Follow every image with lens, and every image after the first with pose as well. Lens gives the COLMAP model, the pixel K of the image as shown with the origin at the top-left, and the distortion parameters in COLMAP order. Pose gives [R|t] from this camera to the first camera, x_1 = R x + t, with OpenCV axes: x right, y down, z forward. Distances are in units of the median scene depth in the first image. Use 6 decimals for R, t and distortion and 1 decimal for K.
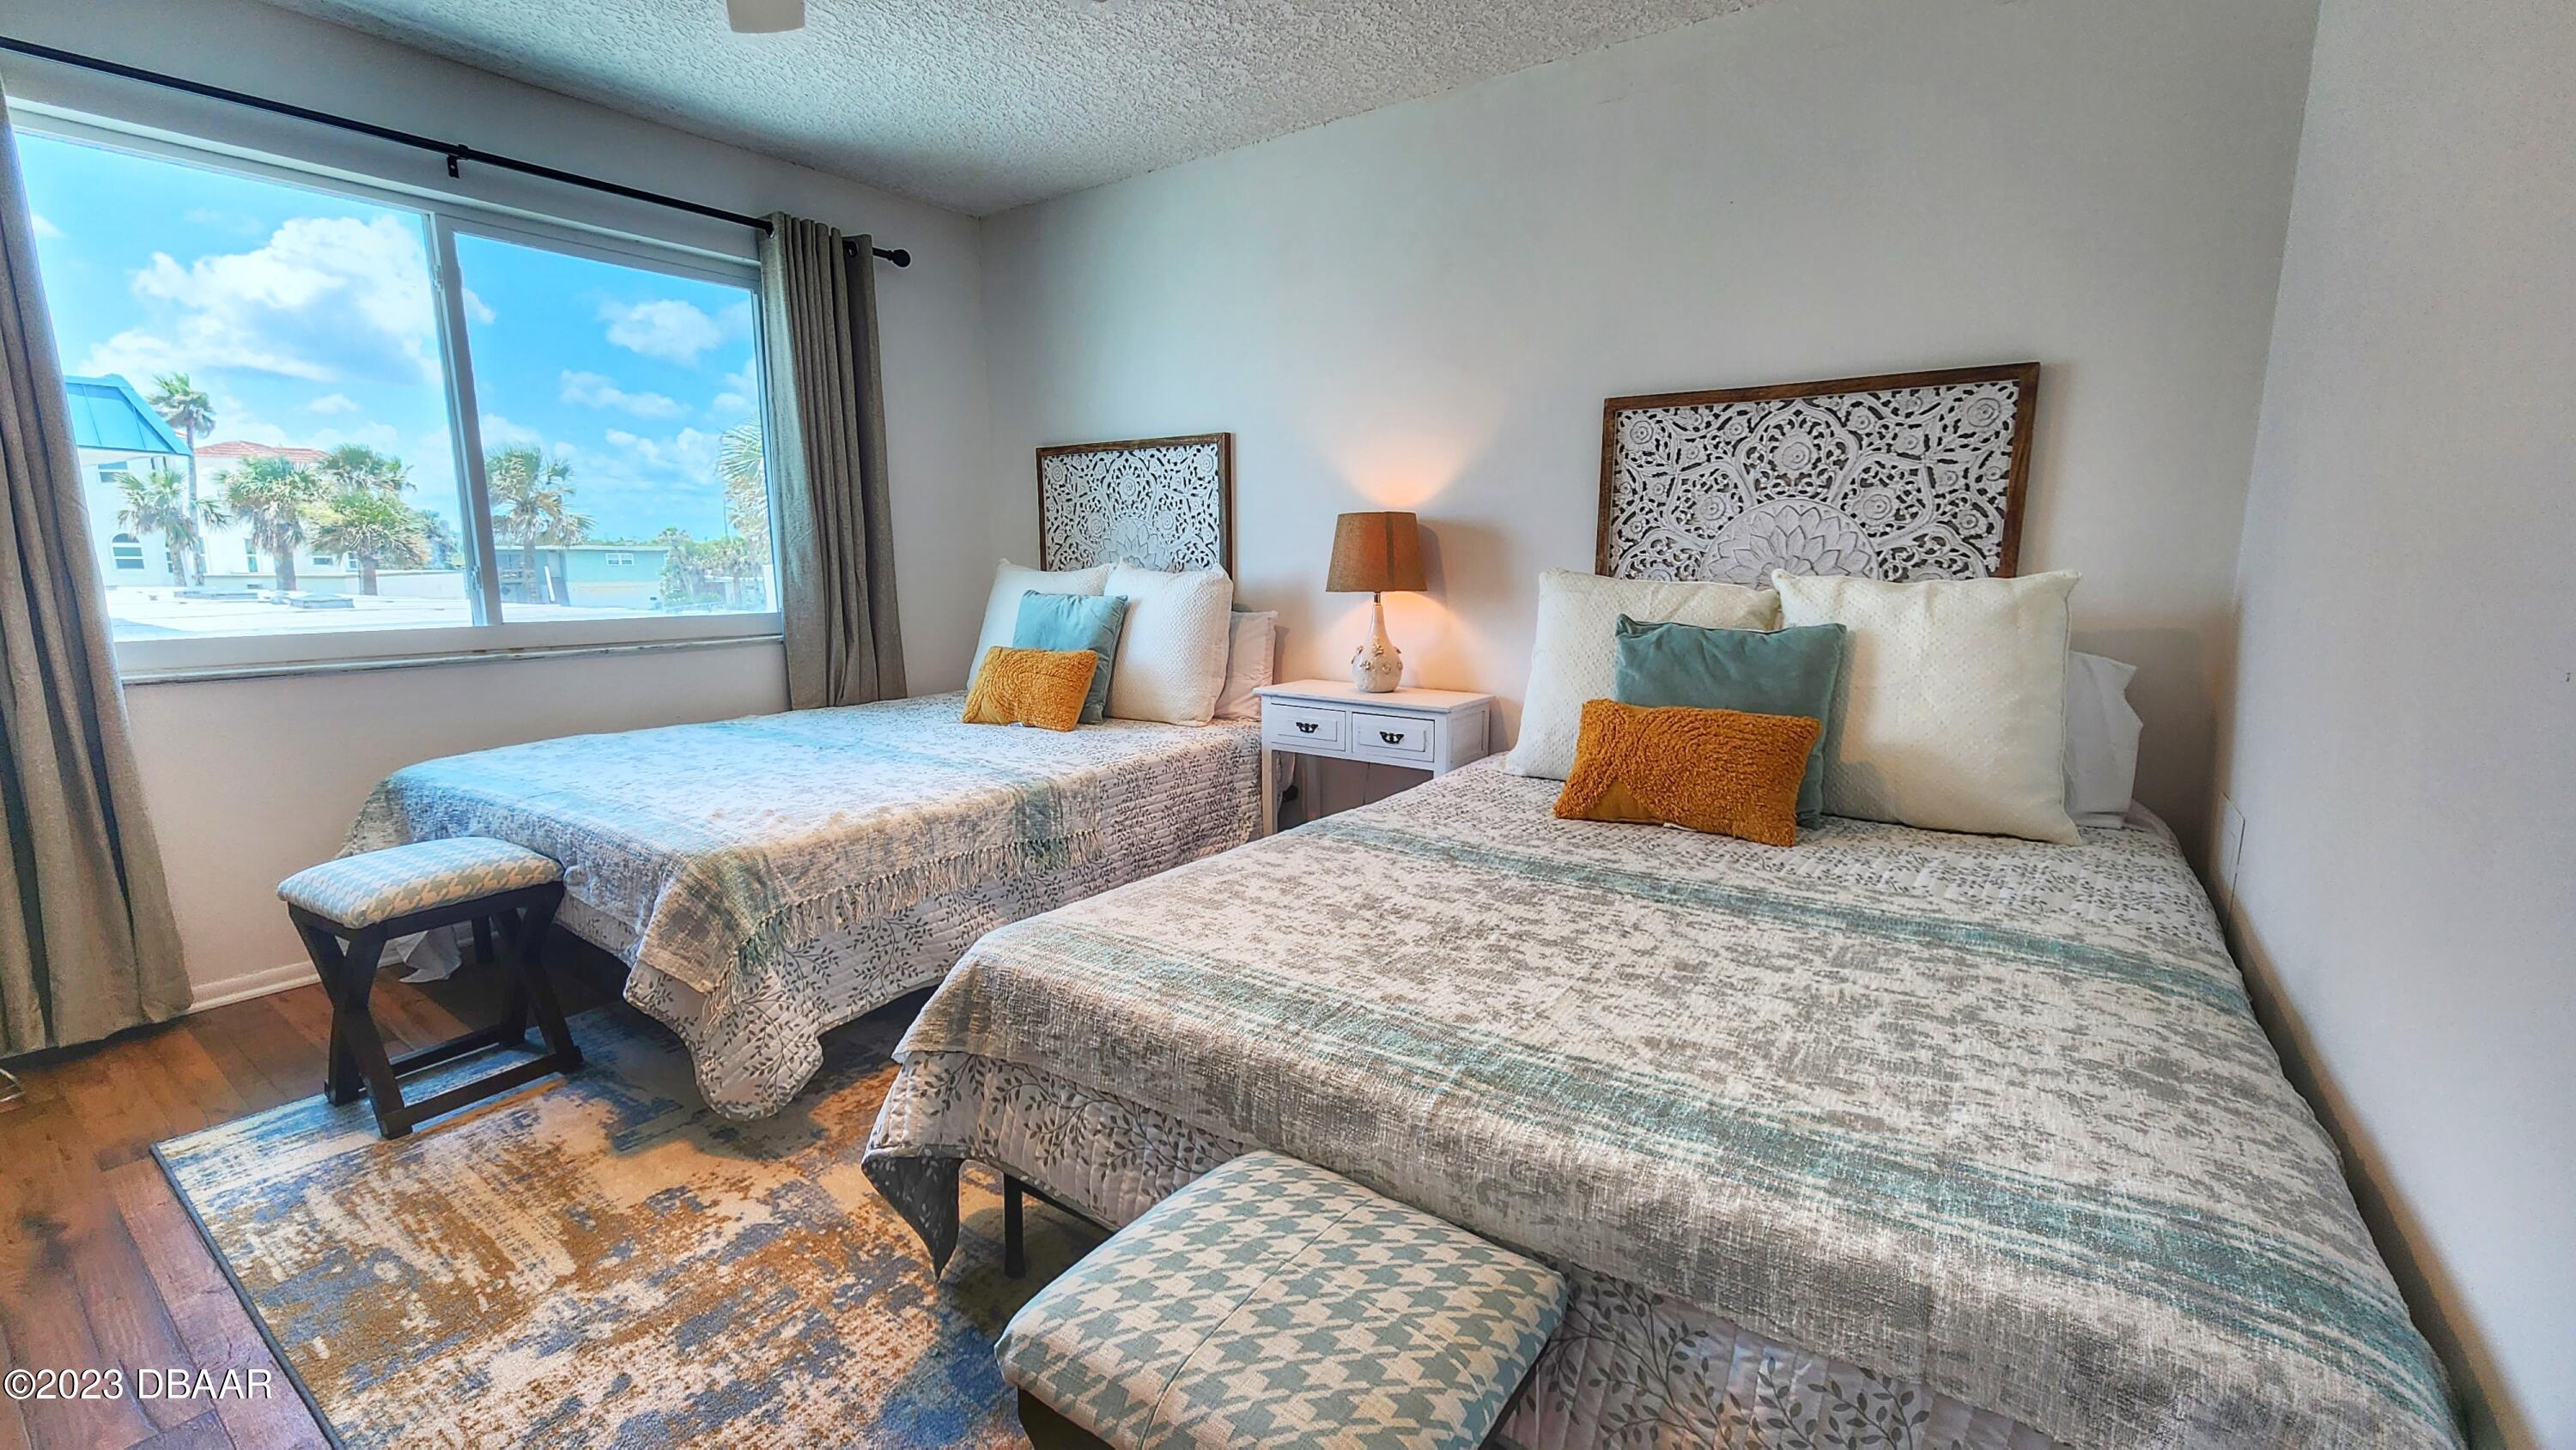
lens RADIAL K [[1060.5, 0, 1282.7], [0, 1060.5, 803.5], [0, 0, 1]] dist [0.011536, -0.008862]
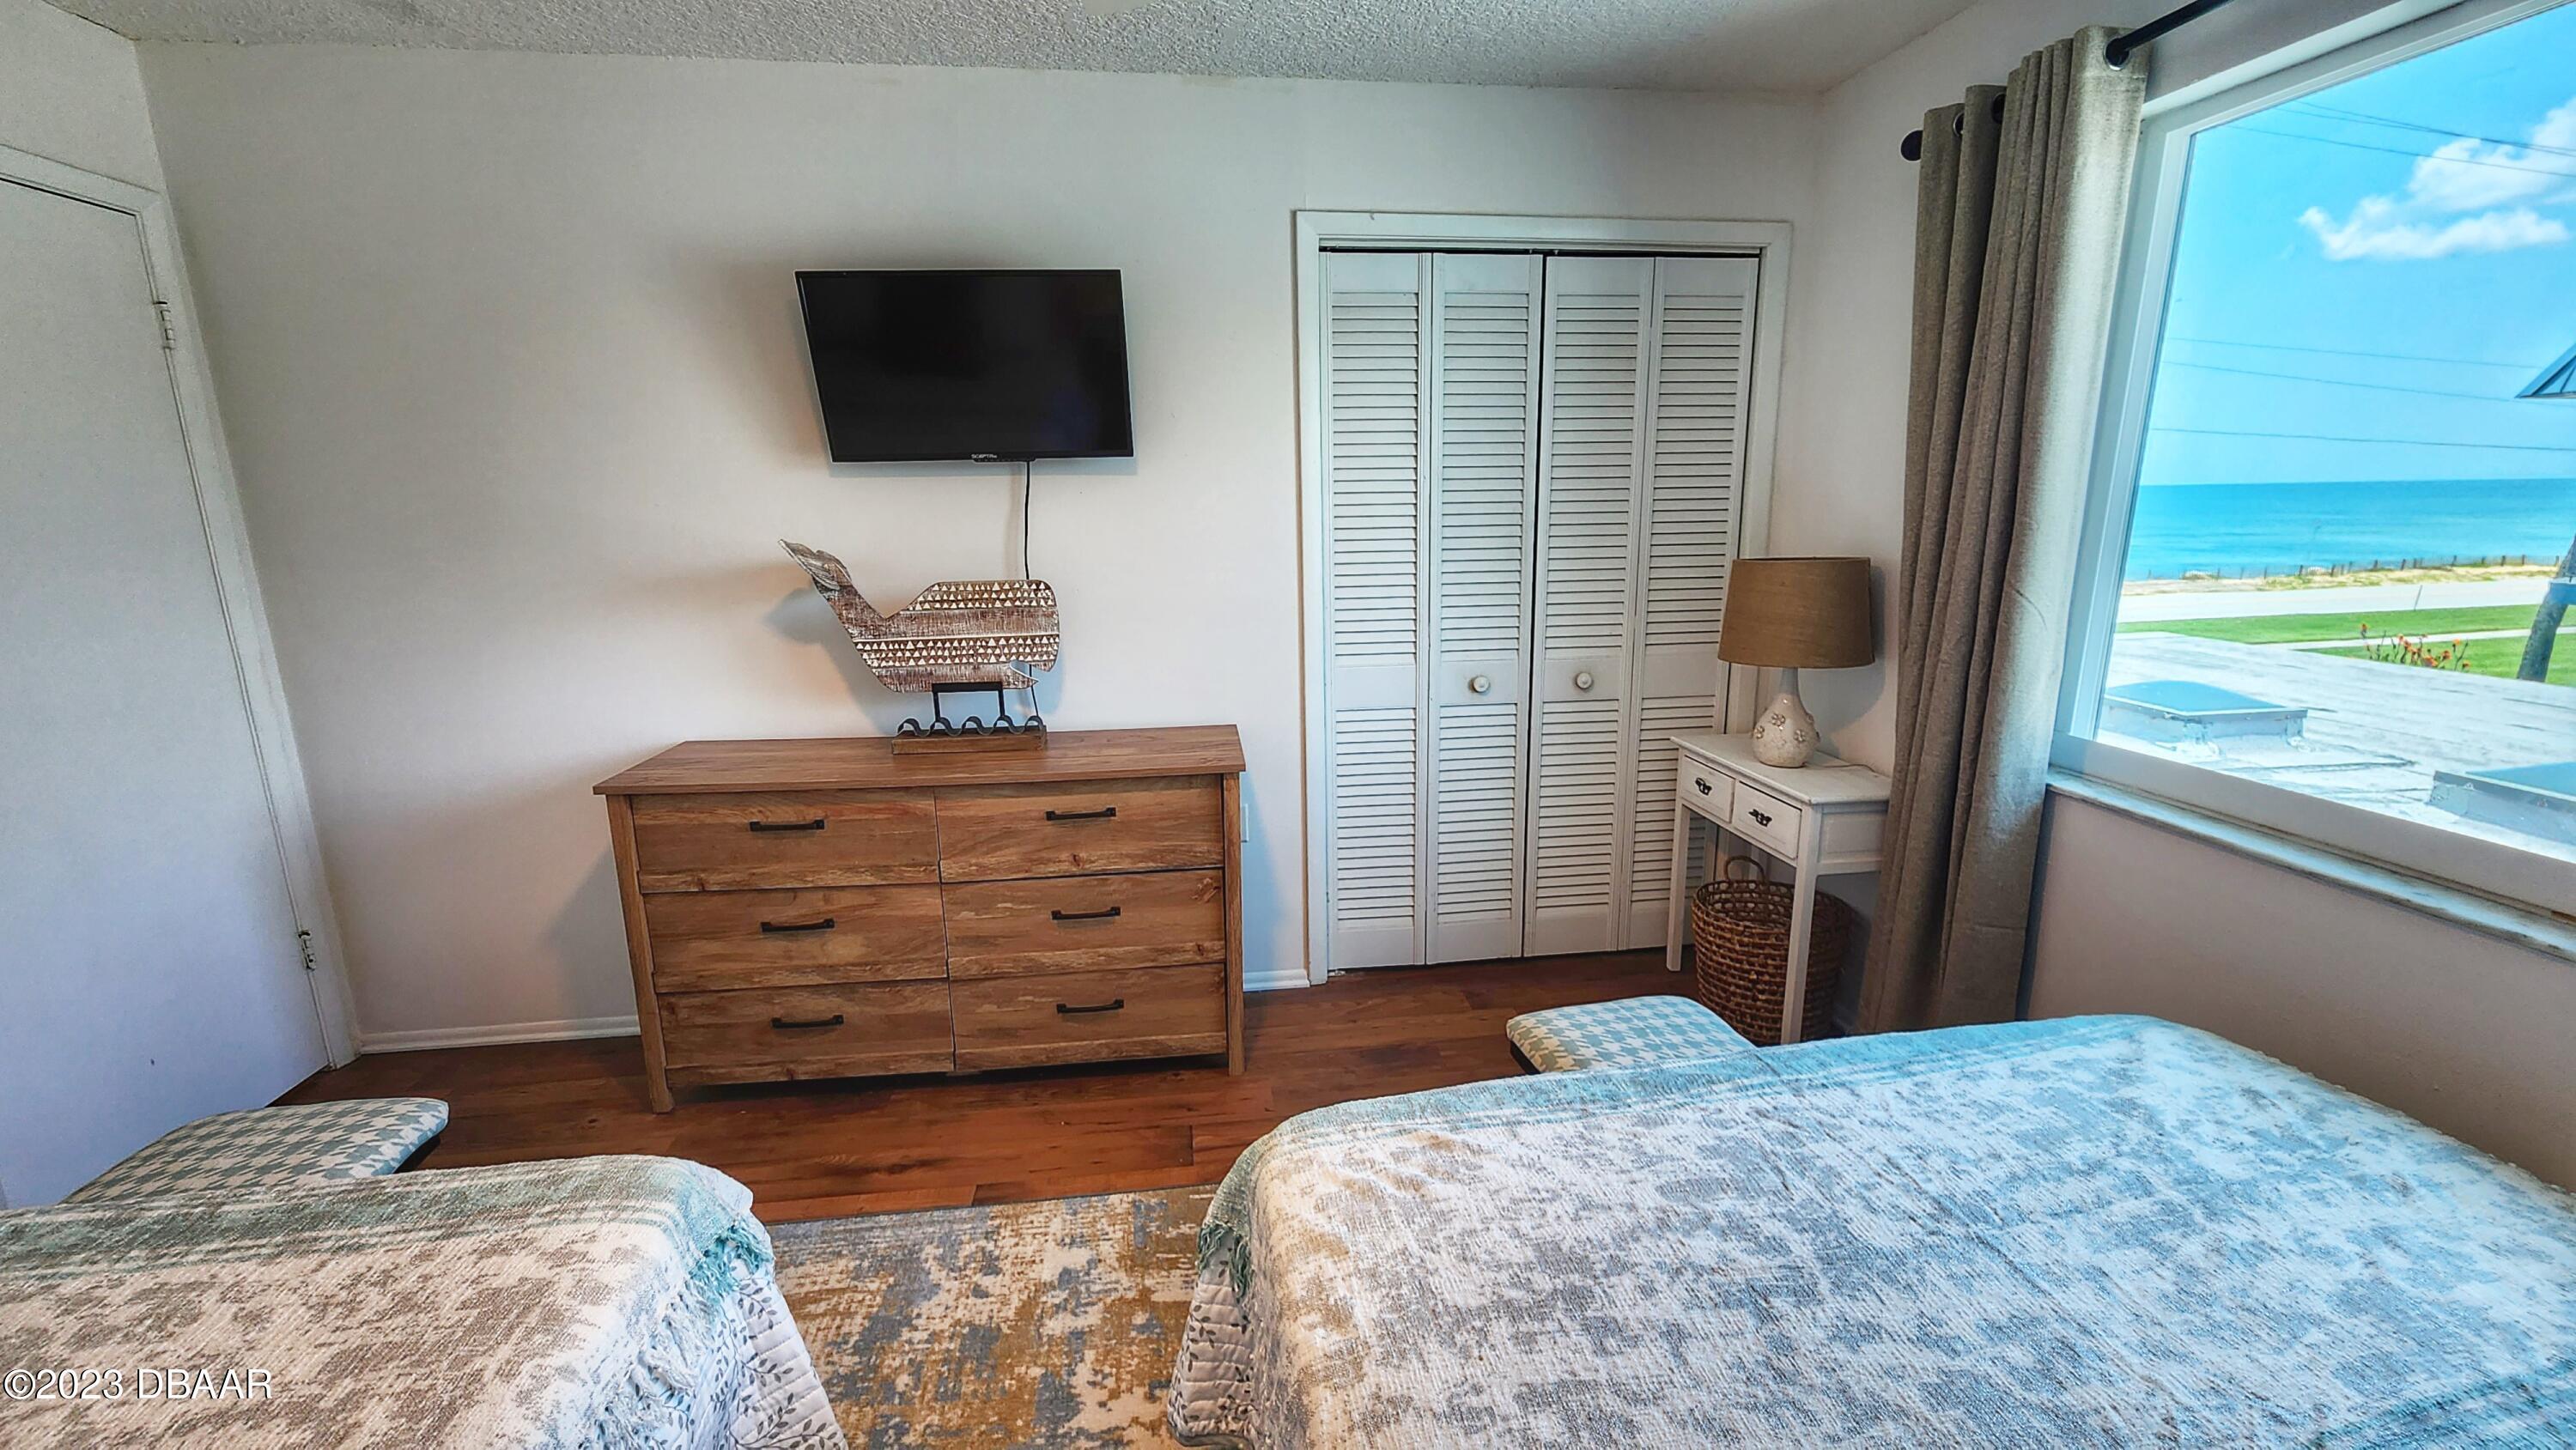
lens RADIAL K [[1065.2, 0, 1287.6], [0, 1065.2, 746.9], [0, 0, 1]] dist [0.001916, 0.000158]
pose [[-0.730093, 0.159000, -0.664593, -0.073488], [-0.143884, 0.914982, 0.376969, -0.385798], [0.668028, 0.370847, -0.645144, 1.120765]]
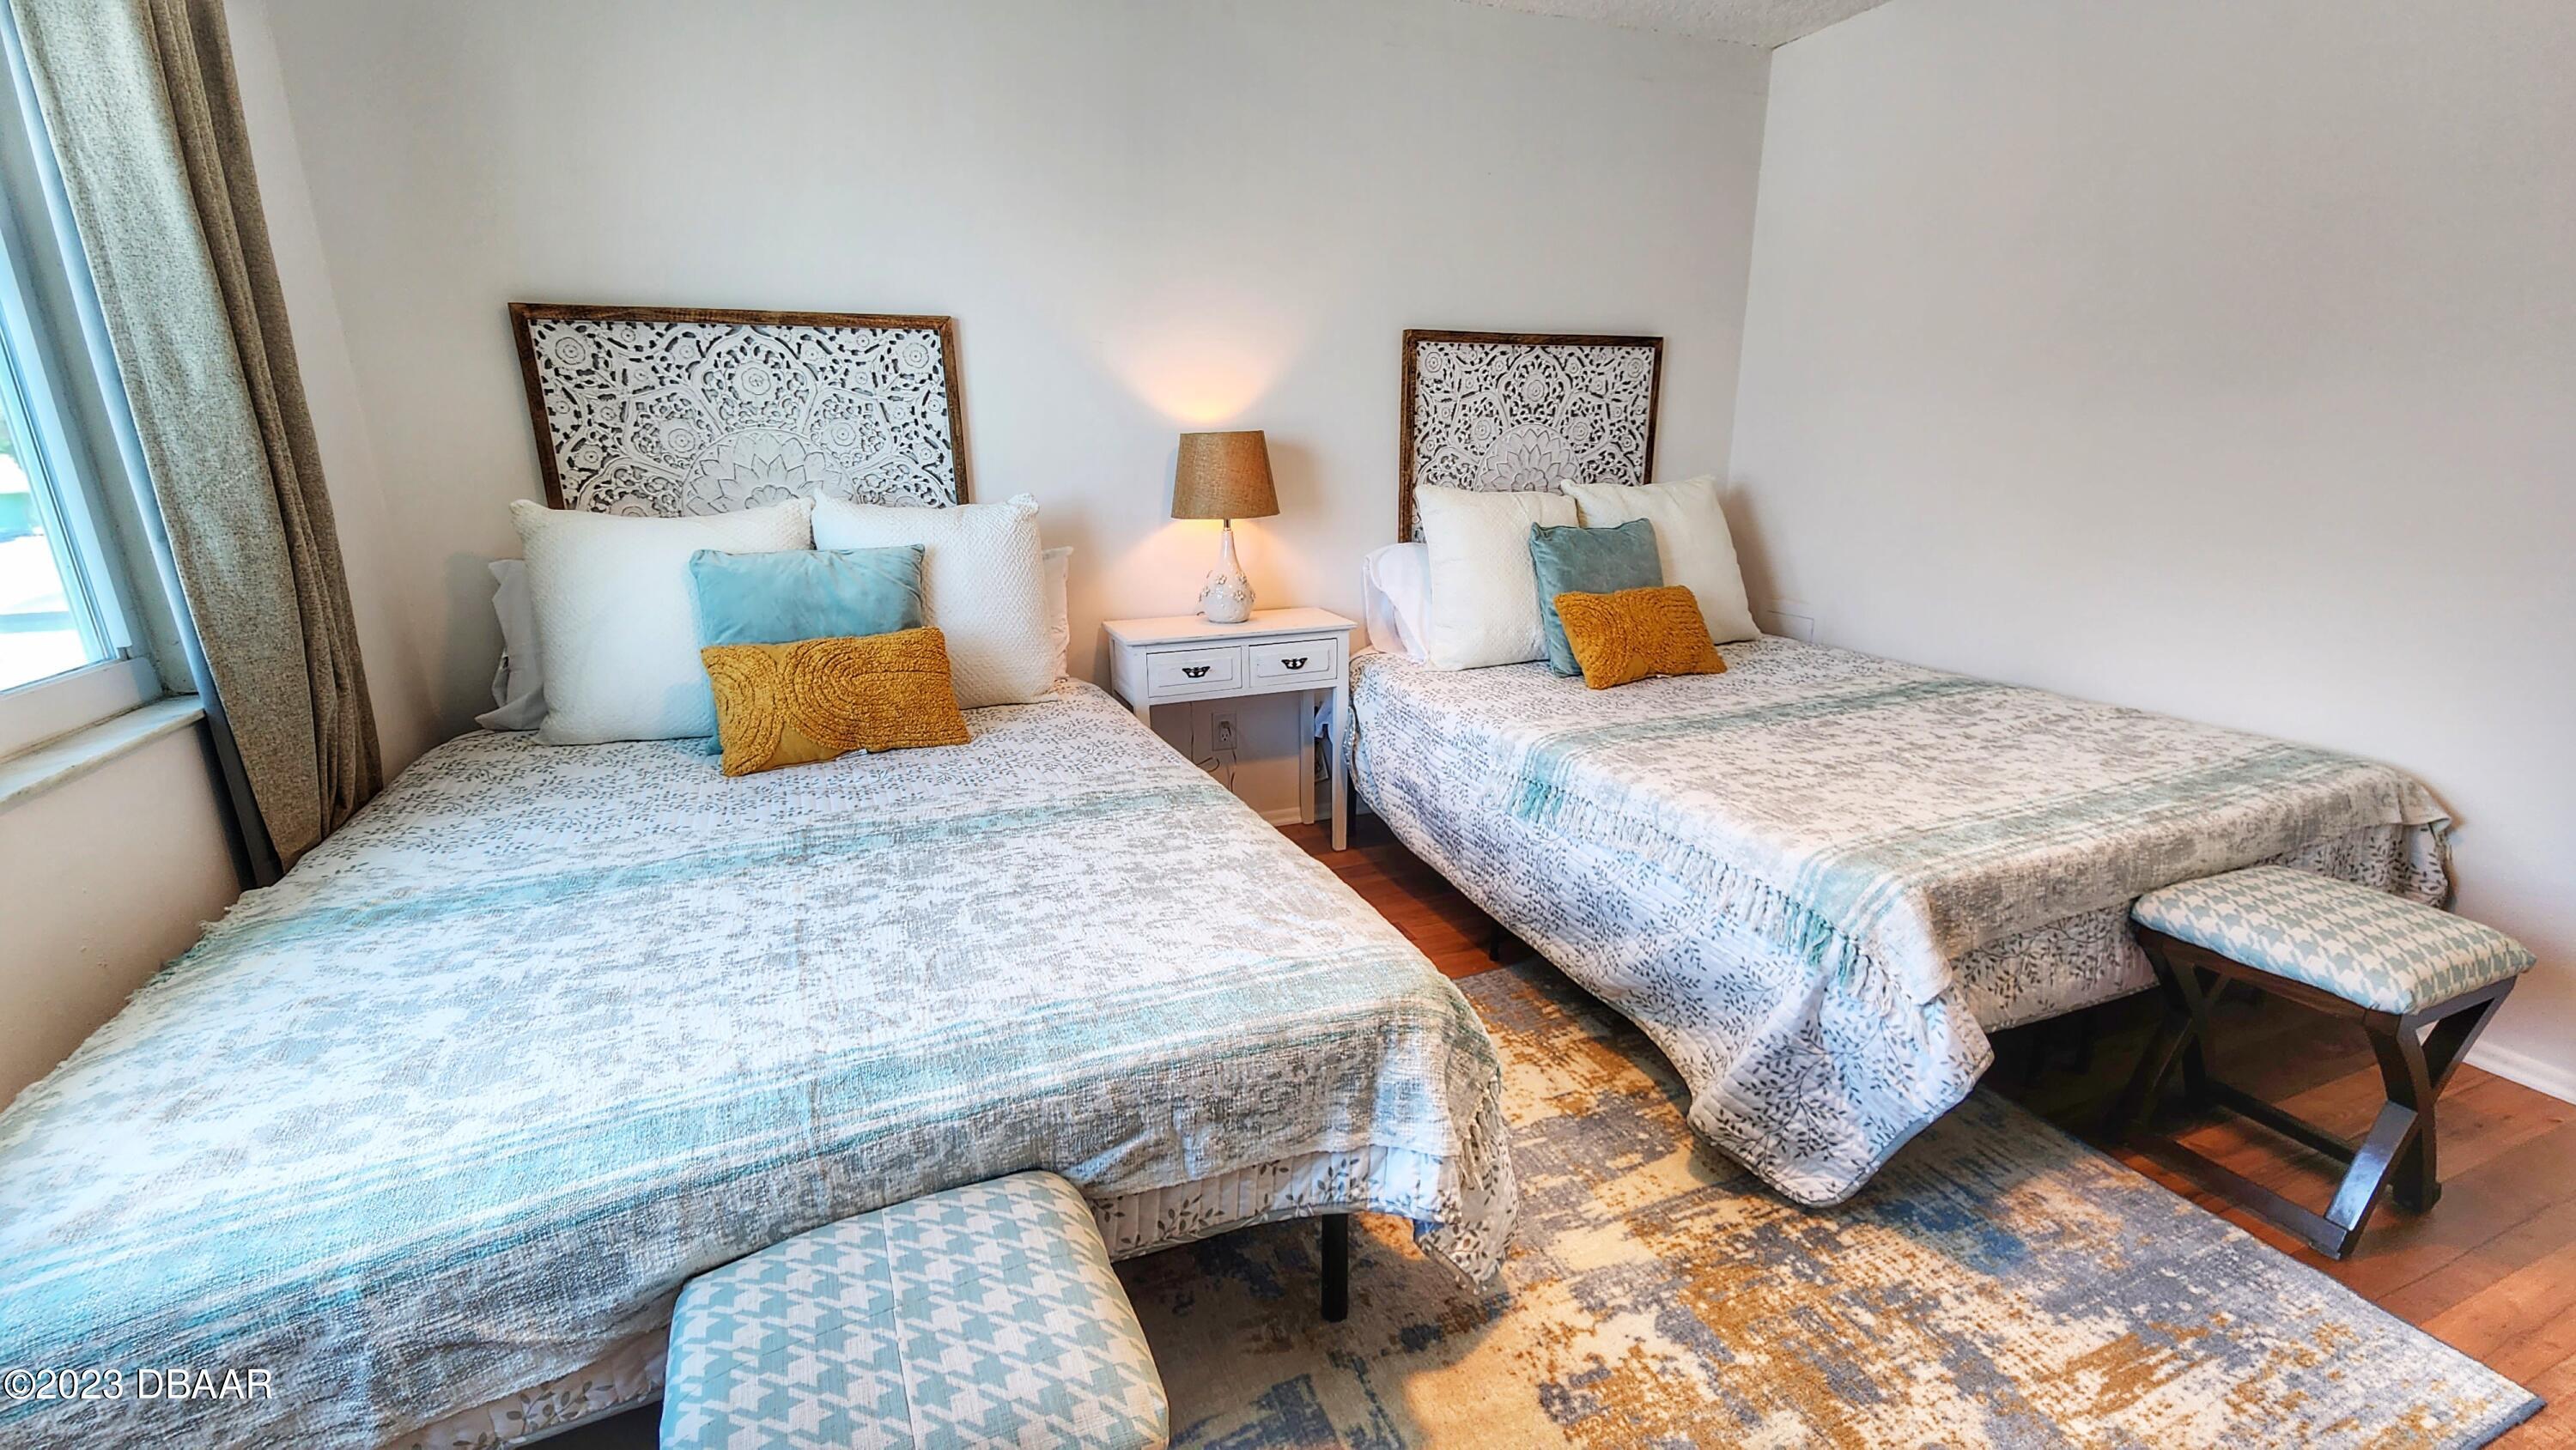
lens RADIAL K [[1060.5, 0, 1282.7], [0, 1060.5, 803.5], [0, 0, 1]] dist [0.011536, -0.008862]
pose [[0.527276, -0.287643, 0.799526, -0.900387], [0.200212, 0.956522, 0.212087, -0.182776], [-0.825769, 0.048246, 0.561941, 0.553965]]
